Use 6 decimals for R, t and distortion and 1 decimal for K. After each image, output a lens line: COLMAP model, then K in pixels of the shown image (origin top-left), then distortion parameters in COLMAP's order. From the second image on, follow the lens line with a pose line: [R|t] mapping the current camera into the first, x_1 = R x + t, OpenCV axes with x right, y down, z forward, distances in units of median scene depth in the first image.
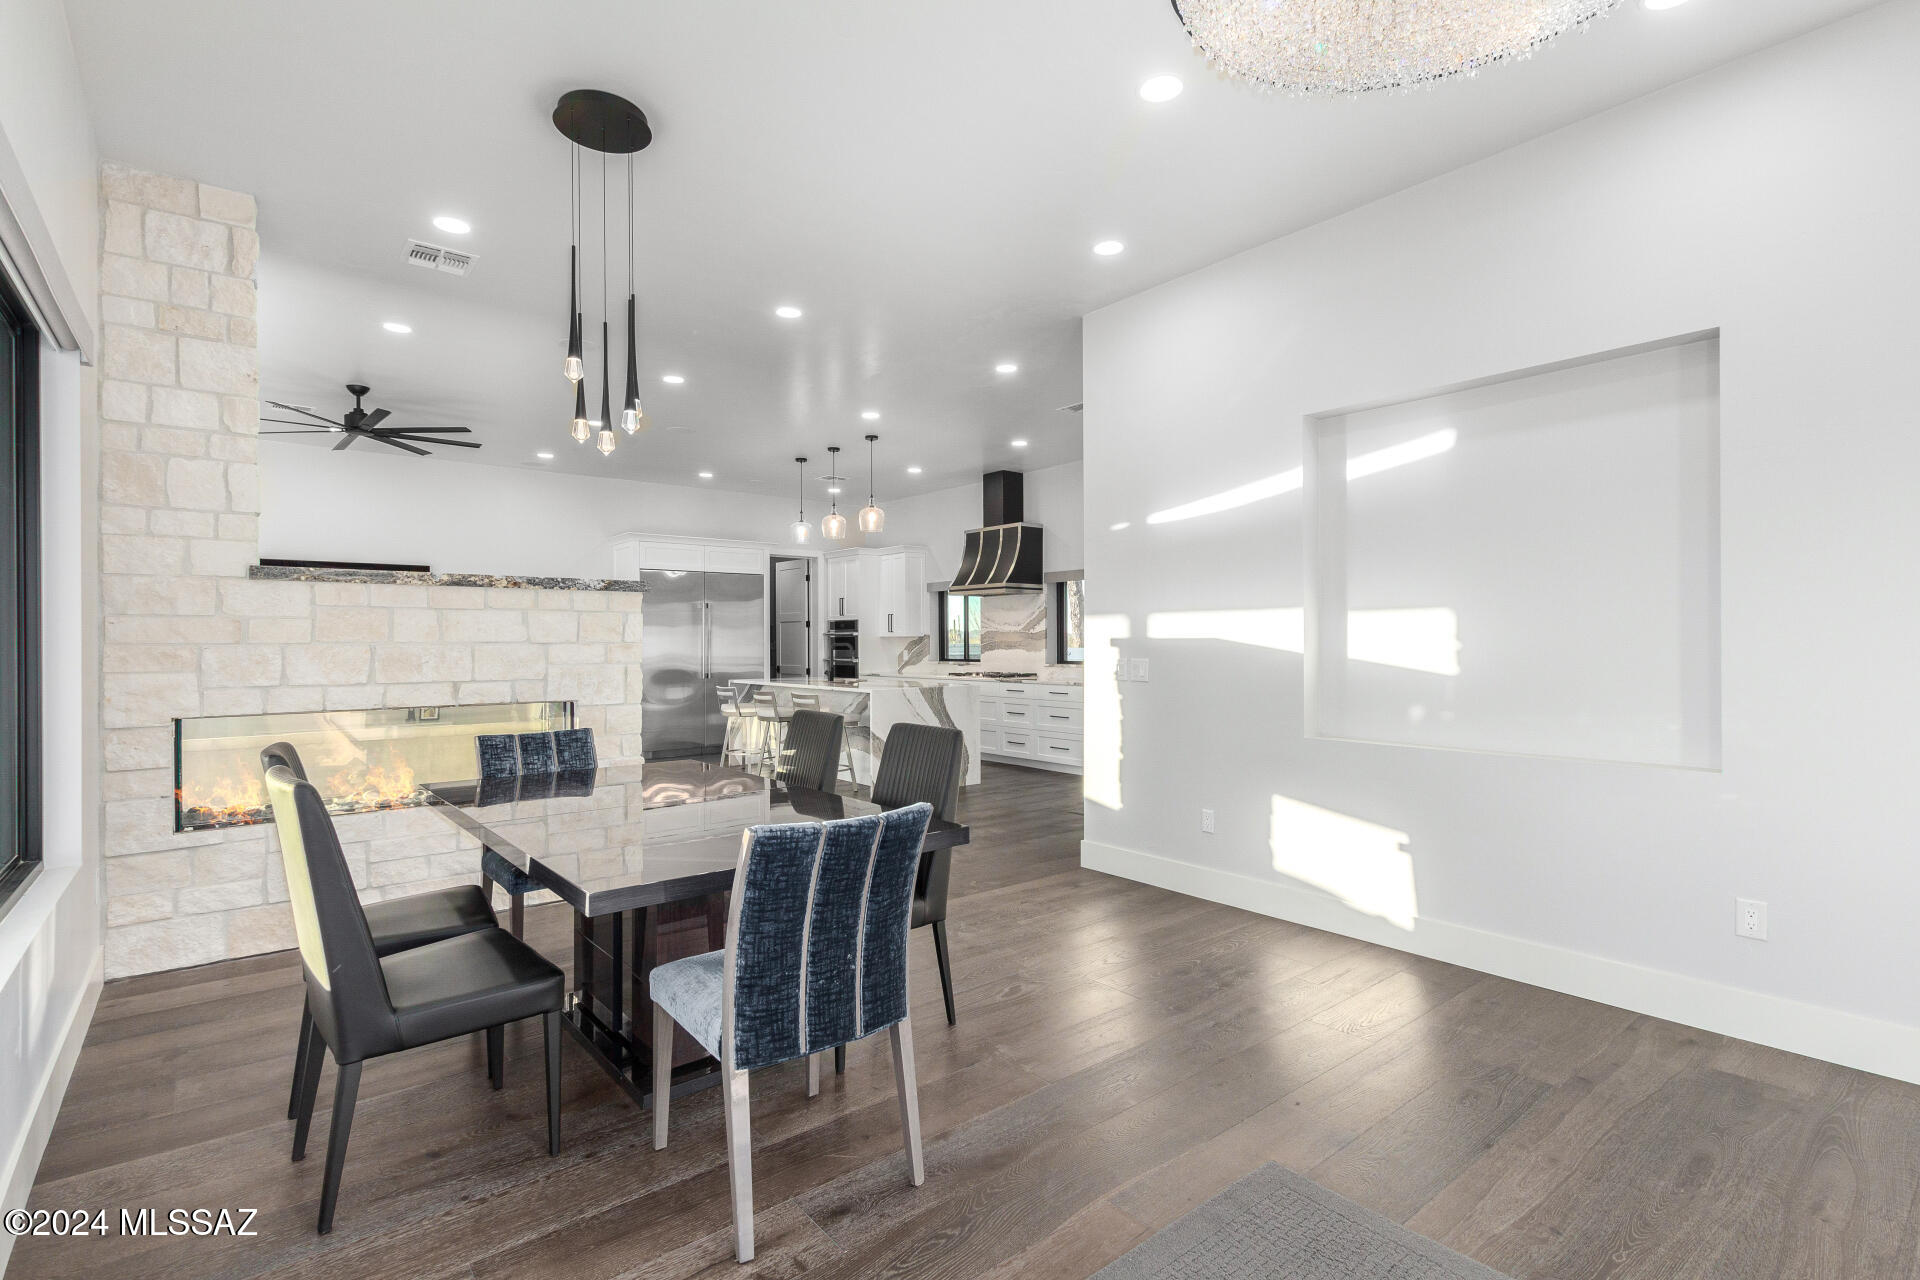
lens RADIAL K [[887.1, 0, 969.6], [0, 887.1, 648.0], [0, 0, 1]] dist [0.011561, -0.002818]
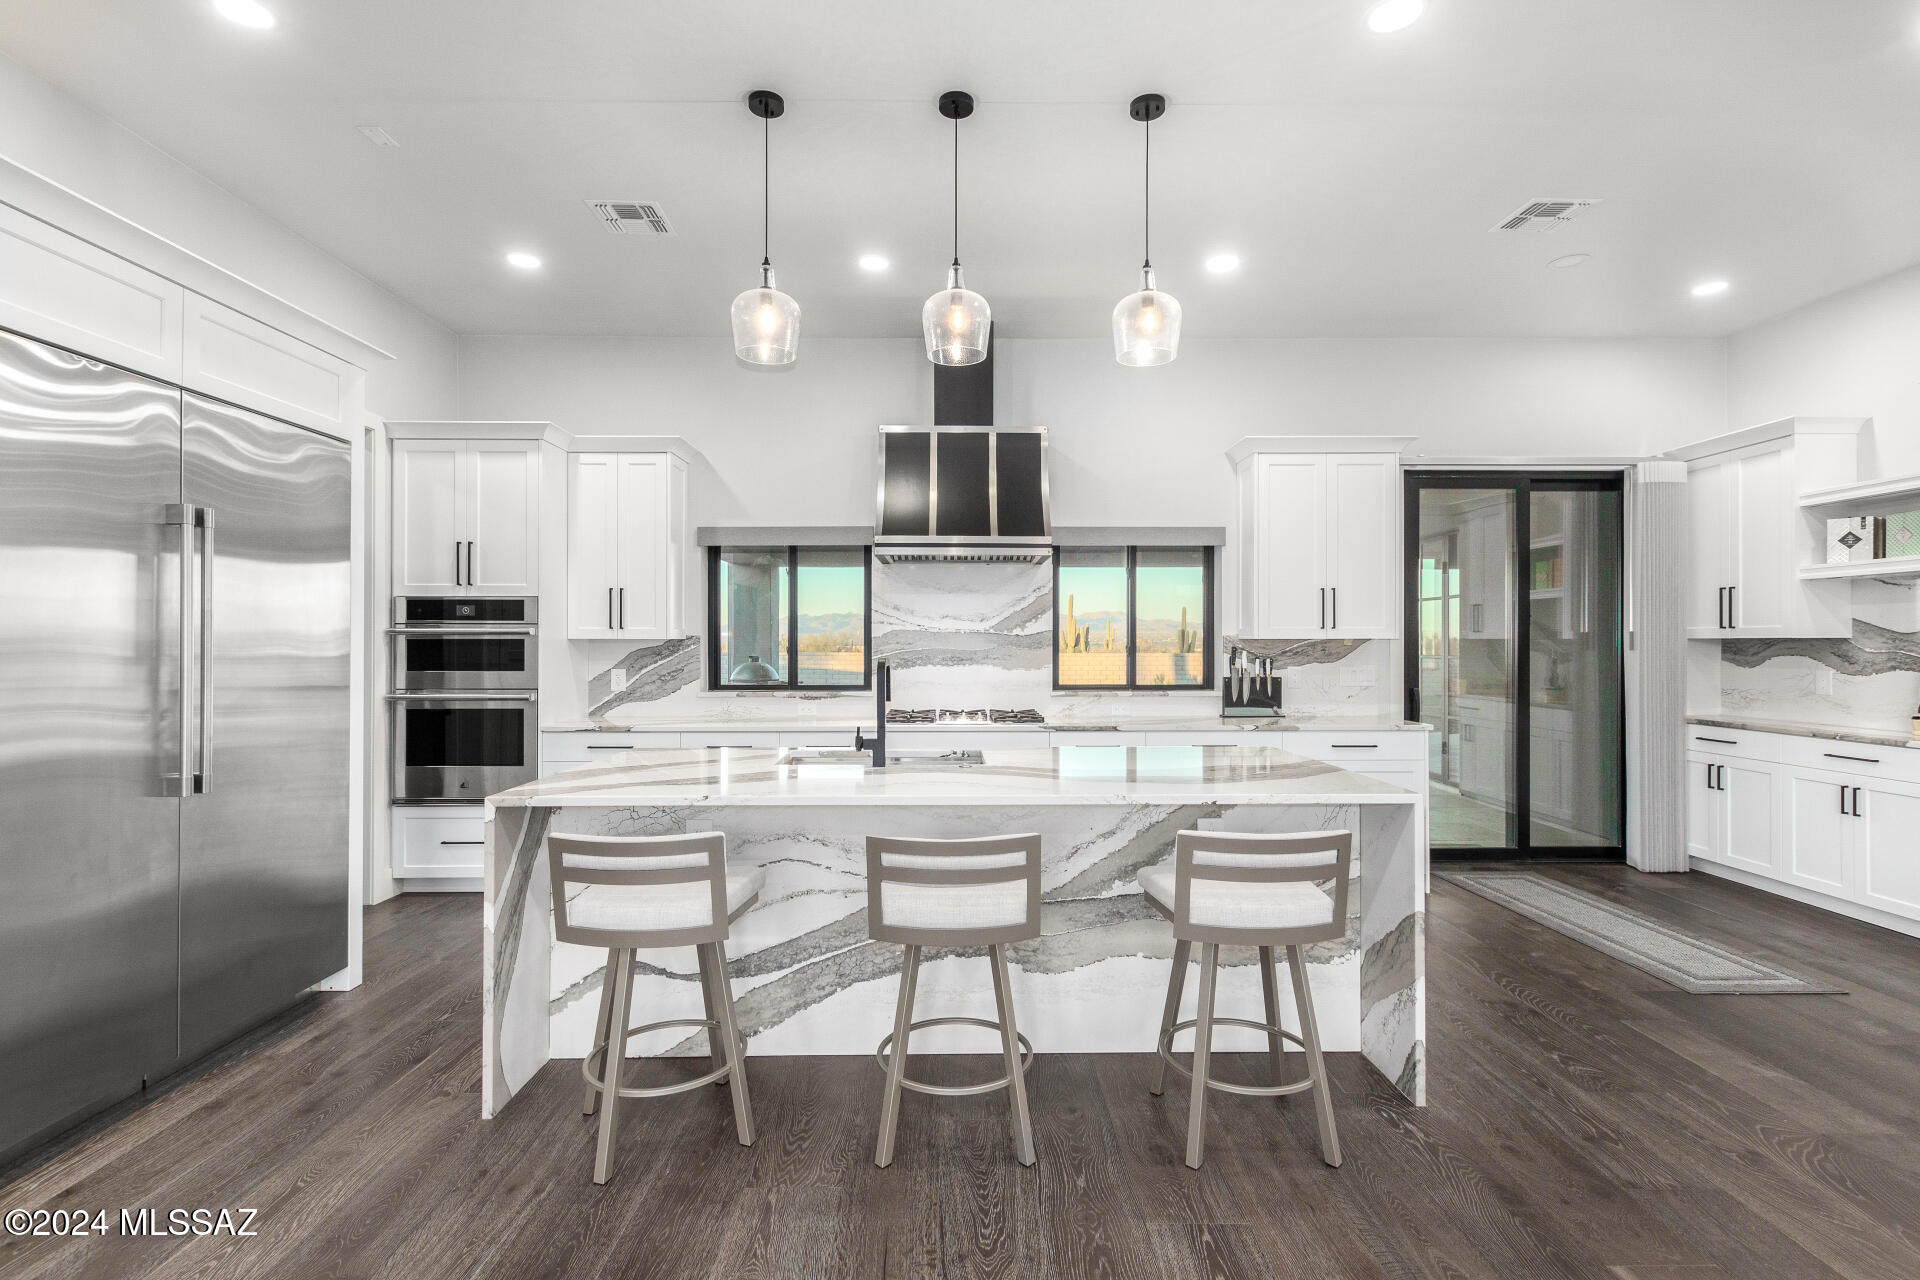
lens RADIAL K [[887.1, 0, 959.5], [0, 887.1, 637.7], [0, 0, 1]] dist [0.011561, -0.002818]
pose [[0.631717, 0.009569, 0.775140, -0.359014], [0.003447, 0.999879, -0.015152, -0.007051], [-0.775191, 0.012244, 0.631608, 0.663070]]
